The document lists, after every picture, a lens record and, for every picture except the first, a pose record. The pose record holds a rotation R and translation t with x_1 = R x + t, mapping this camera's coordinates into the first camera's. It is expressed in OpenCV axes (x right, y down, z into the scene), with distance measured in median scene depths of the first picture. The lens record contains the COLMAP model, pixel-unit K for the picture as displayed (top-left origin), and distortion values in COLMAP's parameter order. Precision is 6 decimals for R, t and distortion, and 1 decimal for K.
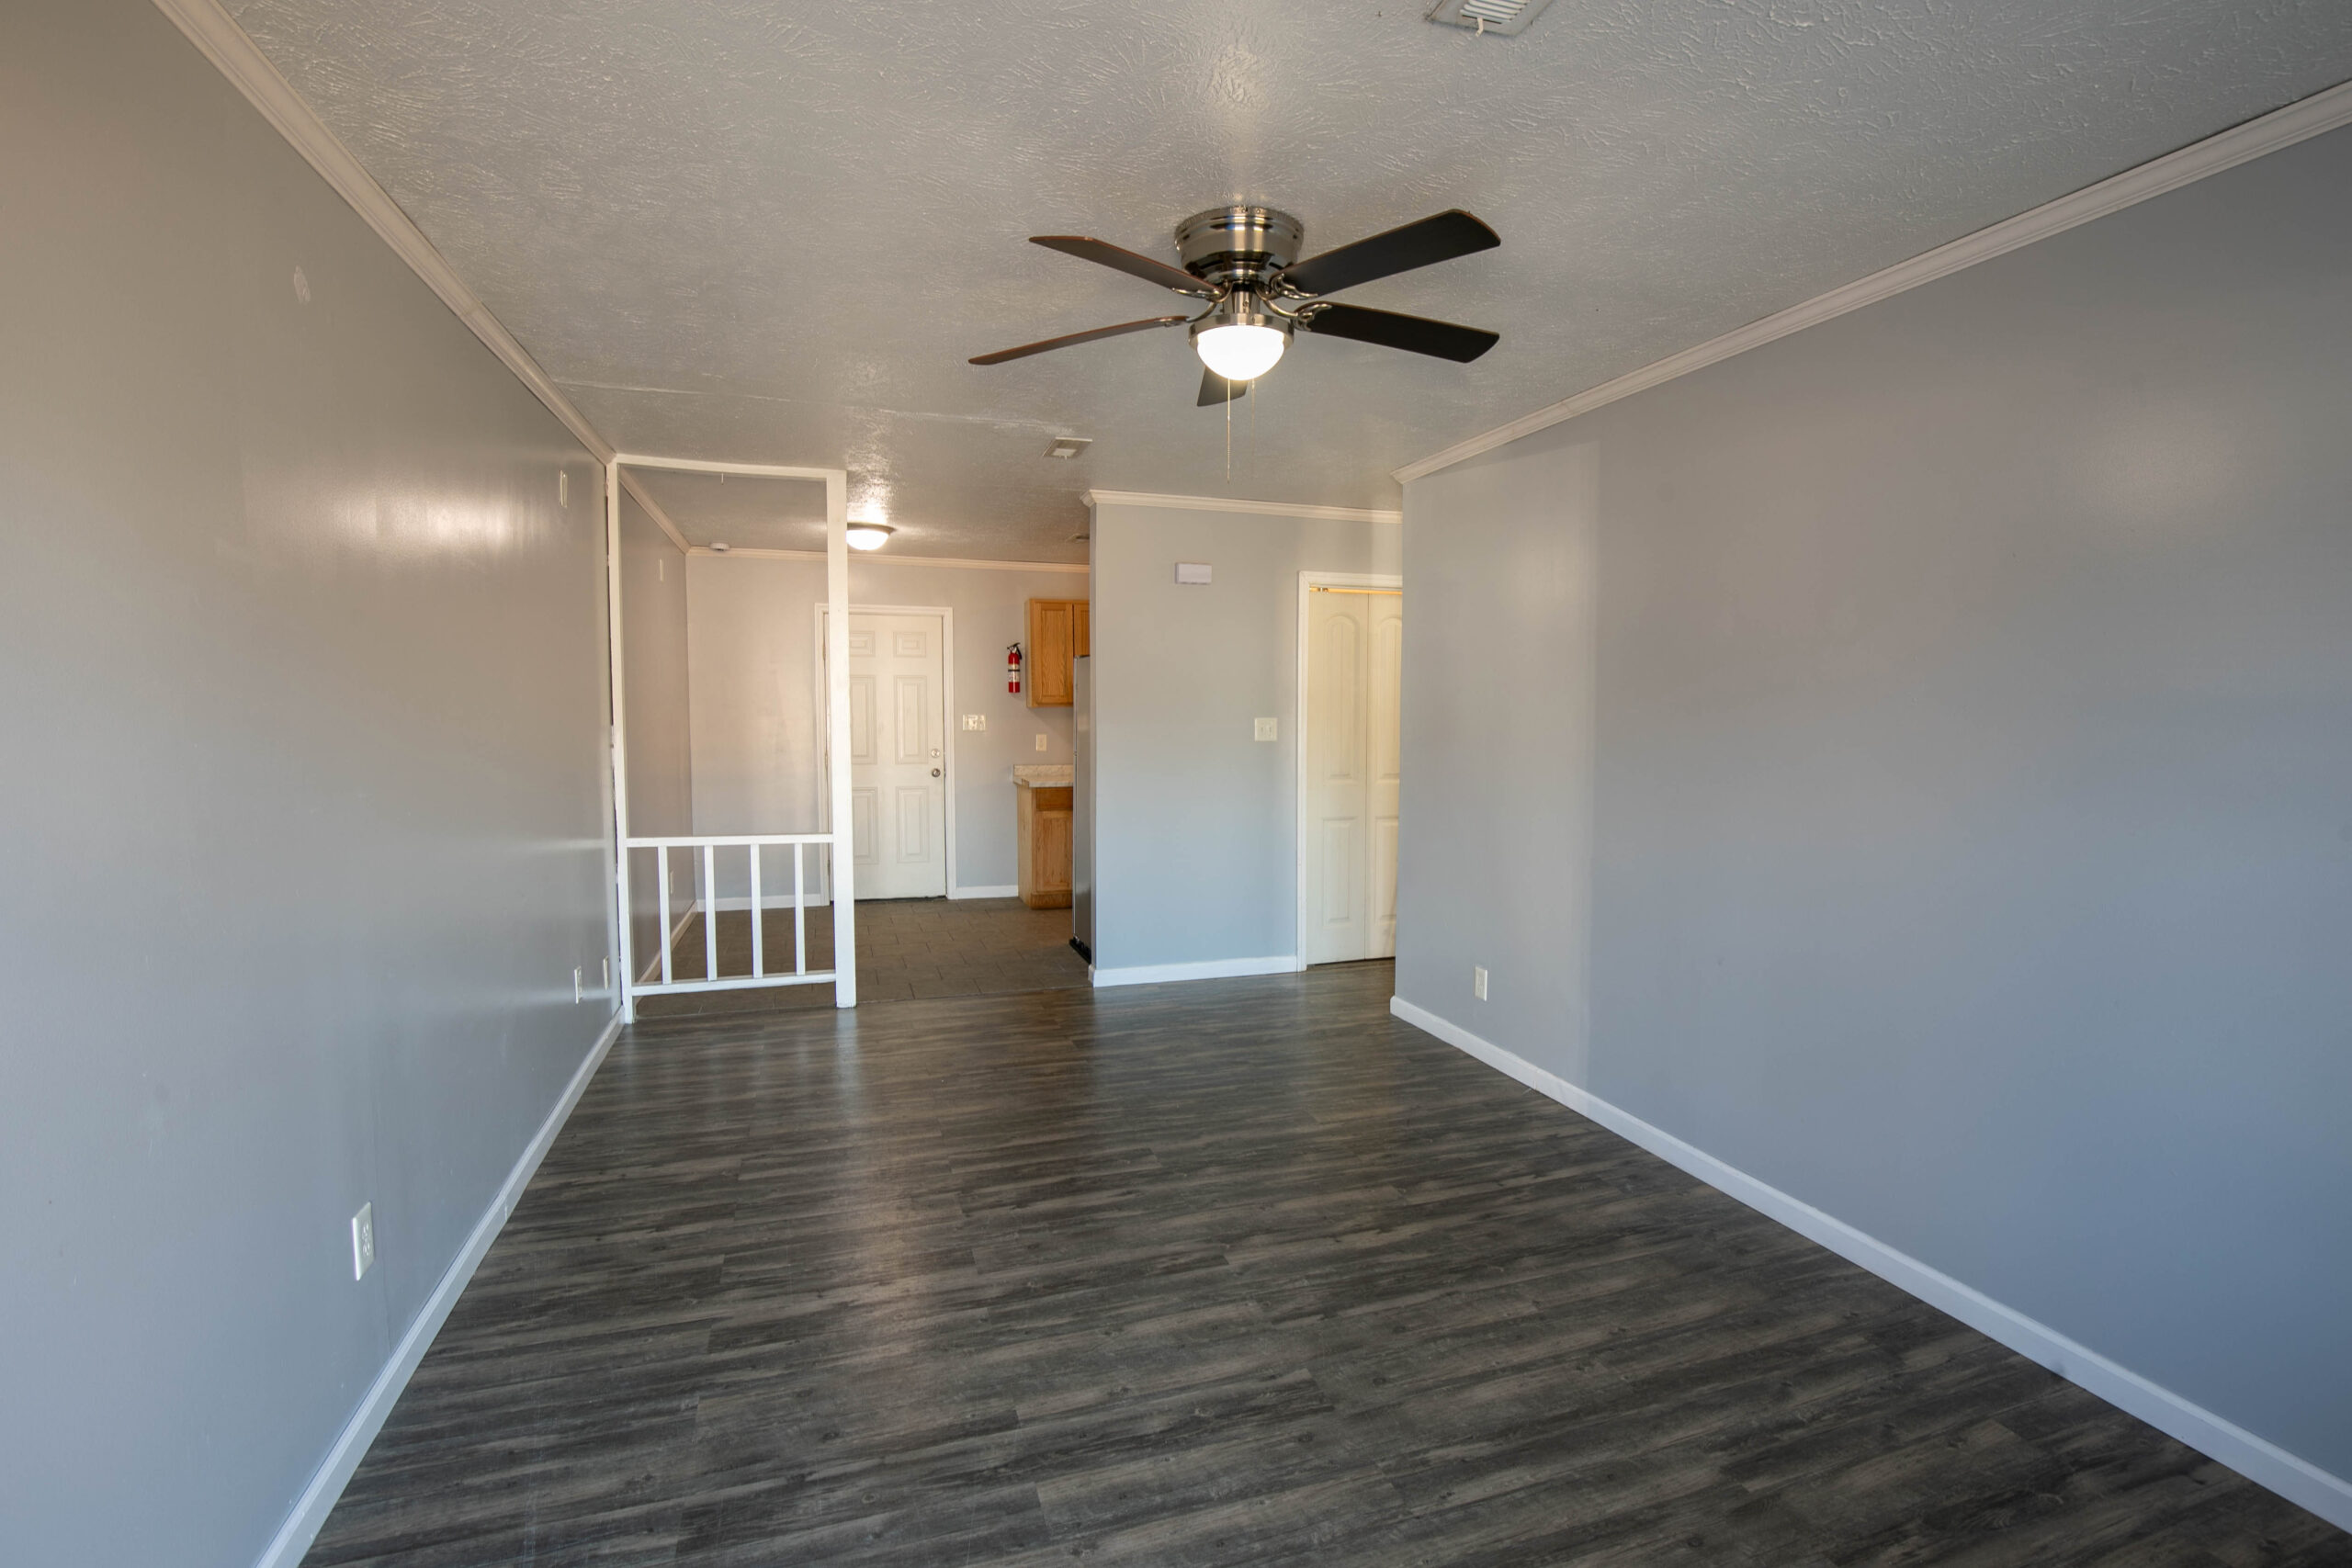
lens RADIAL K [[1085.6, 0, 1176.0], [0, 1085.6, 784.0], [0, 0, 1]] dist [-0.044100, 0.006266]
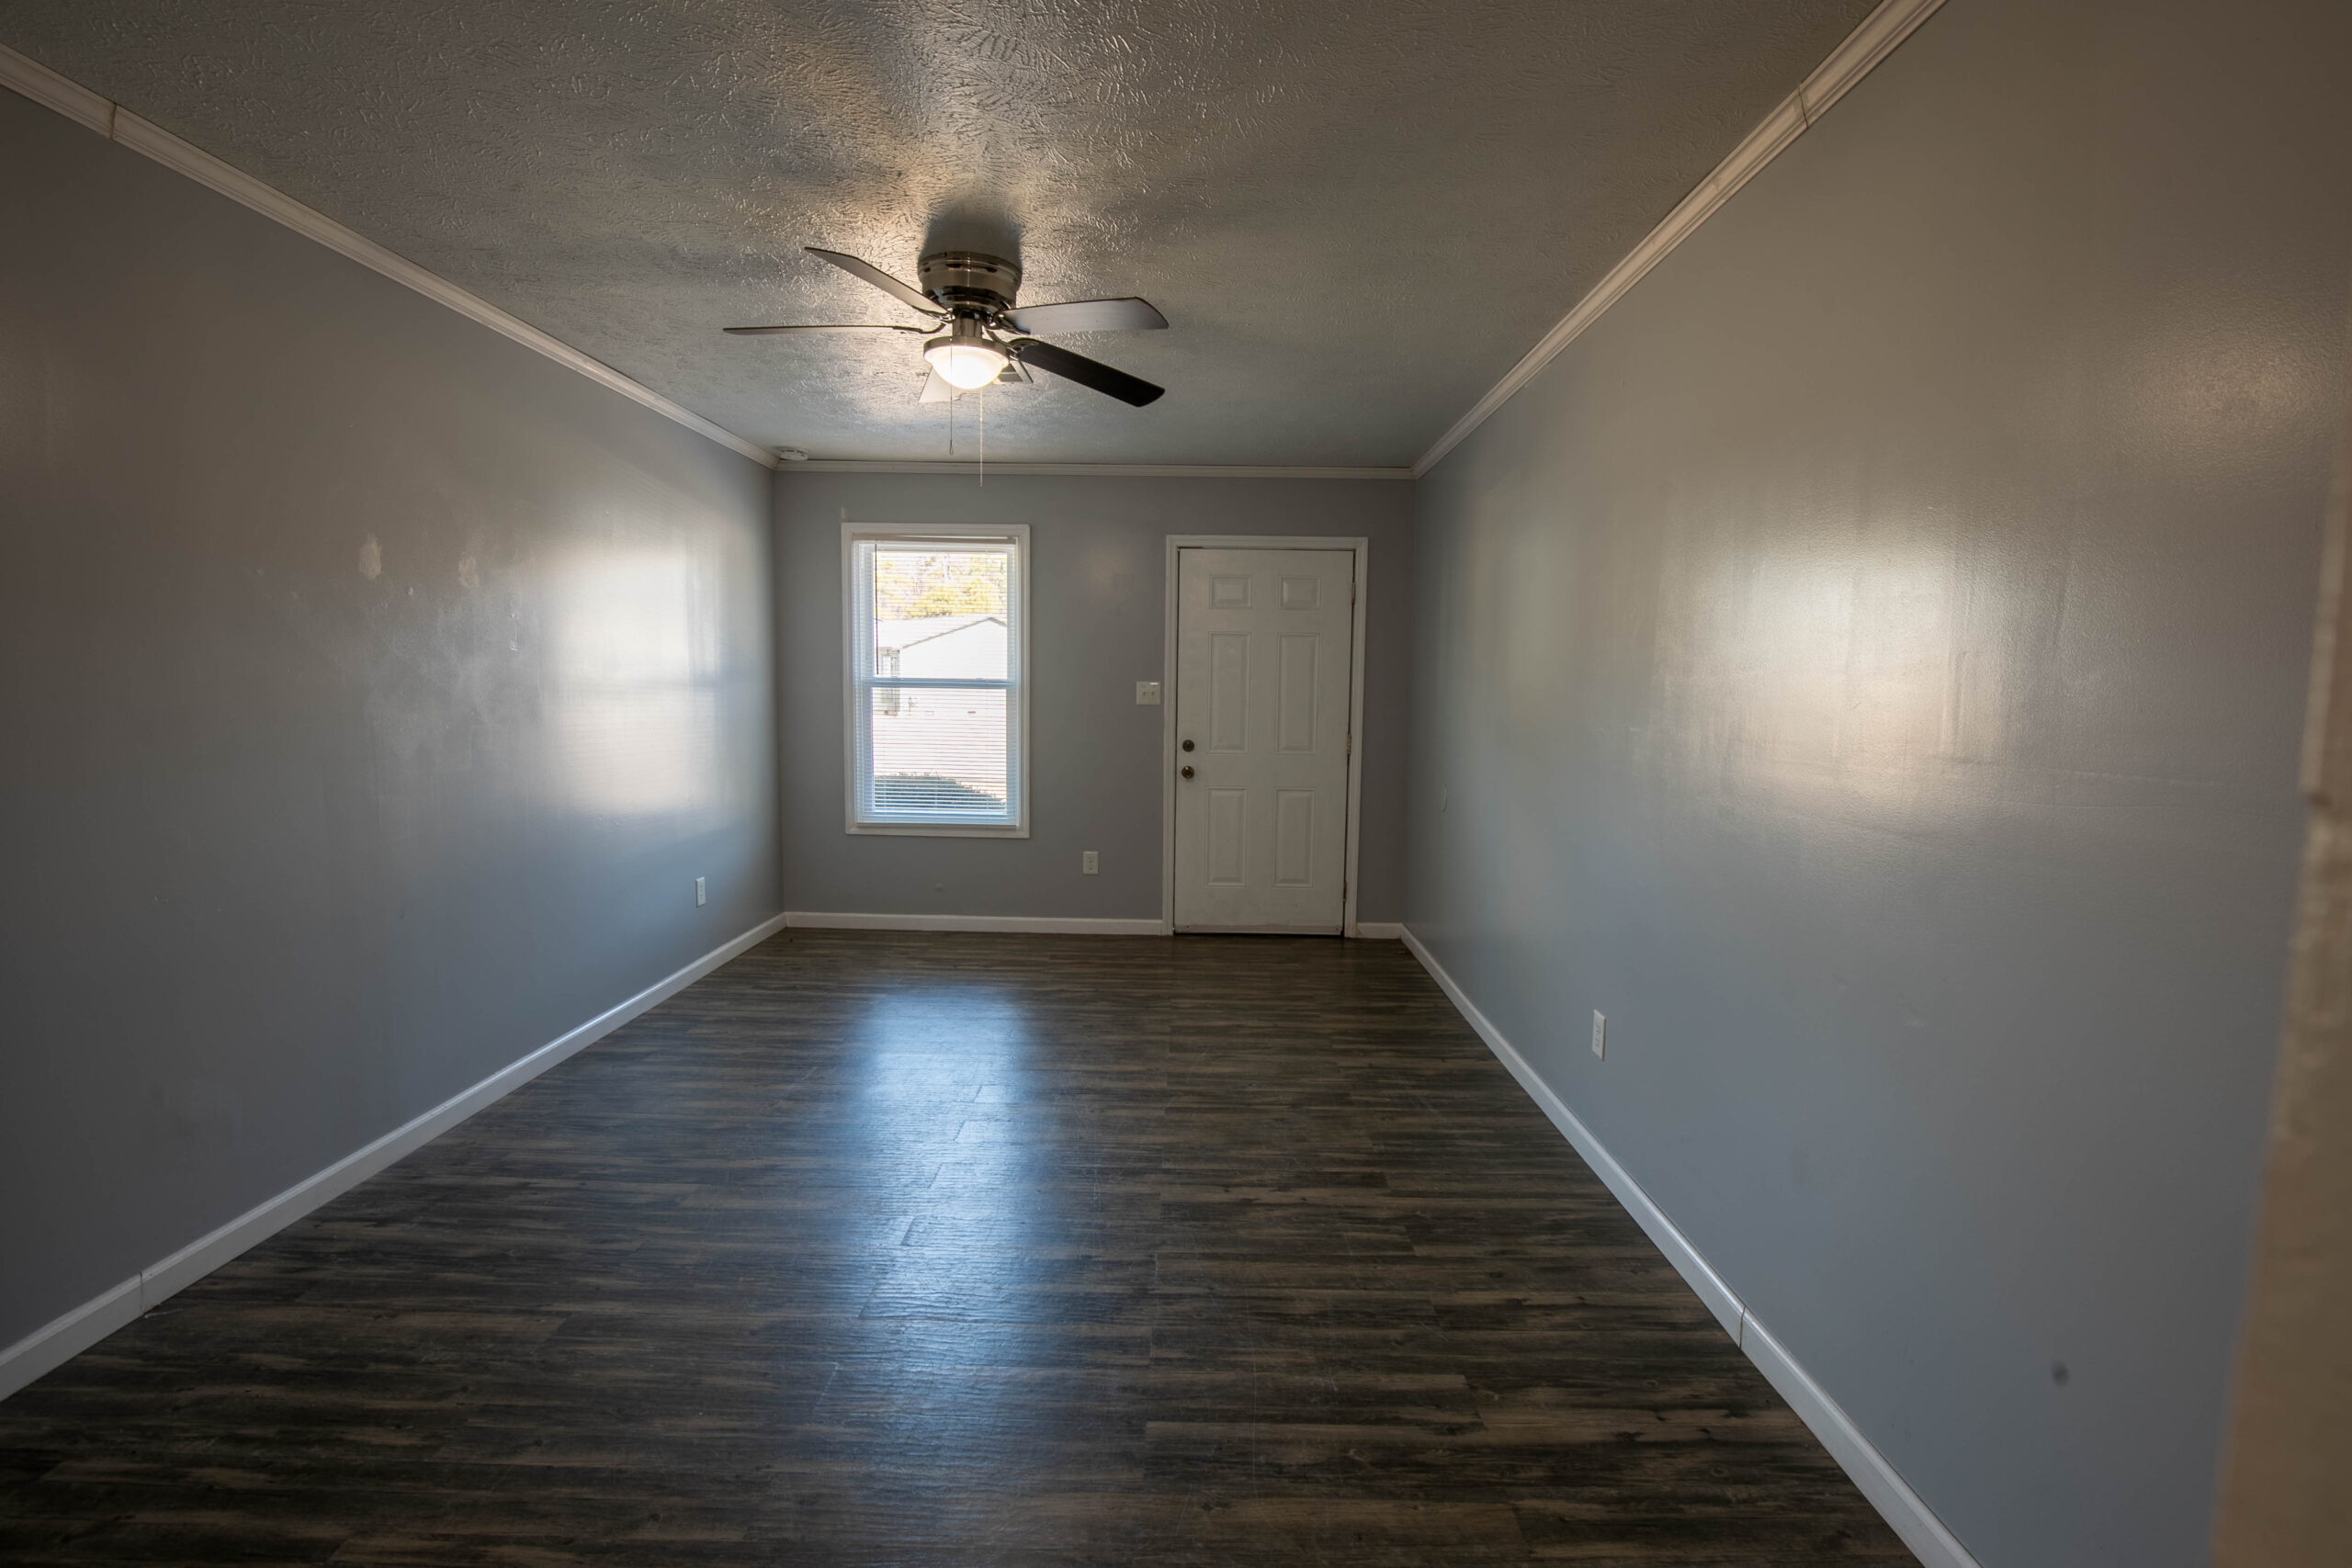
lens RADIAL K [[1085.6, 0, 1176.0], [0, 1085.6, 784.0], [0, 0, 1]] dist [-0.044100, 0.006266]
pose [[-0.948249, -0.042060, 0.314729, -0.433623], [0.011056, 0.986214, 0.165107, -0.099201], [-0.317335, 0.160042, -0.934711, 1.615717]]
